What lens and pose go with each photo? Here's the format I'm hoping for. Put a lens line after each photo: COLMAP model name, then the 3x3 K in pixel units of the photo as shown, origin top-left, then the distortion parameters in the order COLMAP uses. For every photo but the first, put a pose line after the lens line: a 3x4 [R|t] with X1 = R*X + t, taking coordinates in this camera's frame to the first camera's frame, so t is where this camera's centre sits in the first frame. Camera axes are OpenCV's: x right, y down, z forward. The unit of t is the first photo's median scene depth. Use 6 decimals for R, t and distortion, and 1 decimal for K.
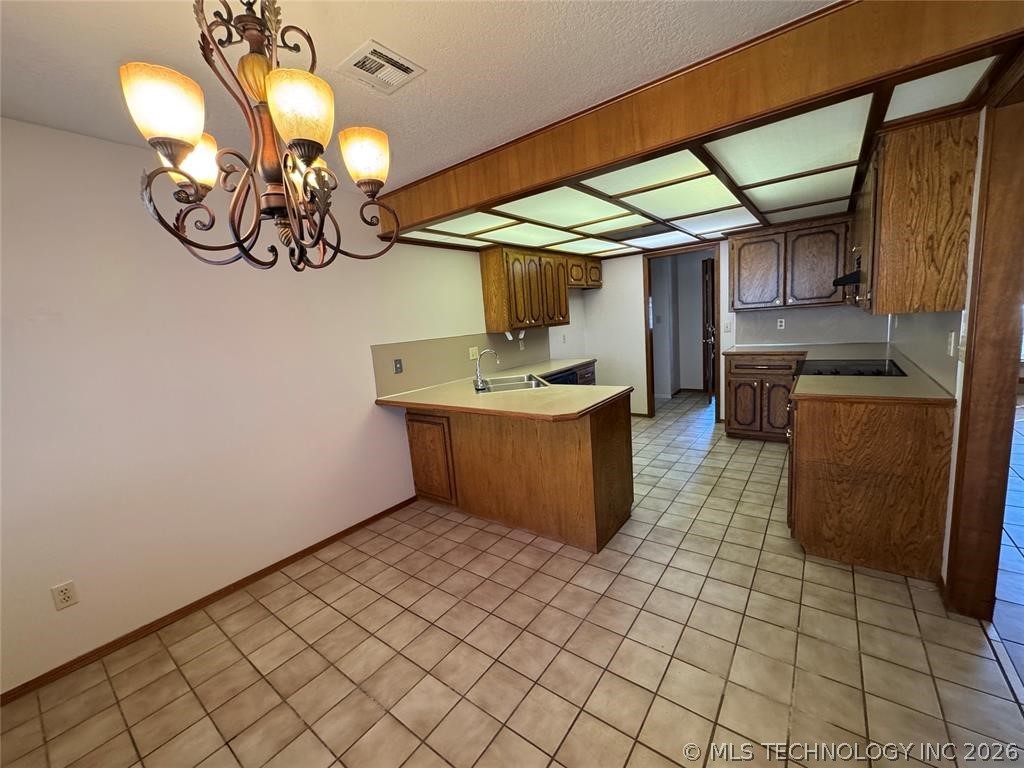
lens RADIAL K [[408.8, 0, 510.9], [0, 408.8, 382.9], [0, 0, 1]] dist [-0.003424, 0.000547]
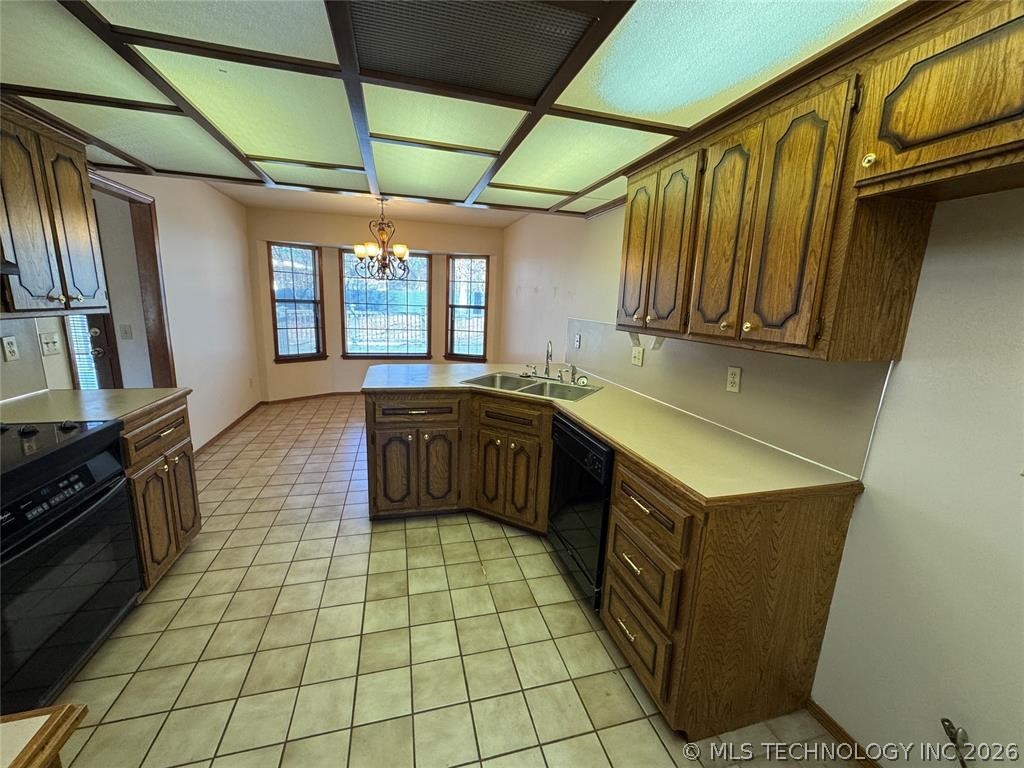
lens RADIAL K [[408.8, 0, 511.6], [0, 408.8, 384.5], [0, 0, 1]] dist [-0.003424, 0.000547]
pose [[-0.604679, 0.216817, -0.766390, 0.815806], [-0.110786, 0.929984, 0.350508, -0.356873], [0.788727, 0.296850, -0.538321, 1.821362]]
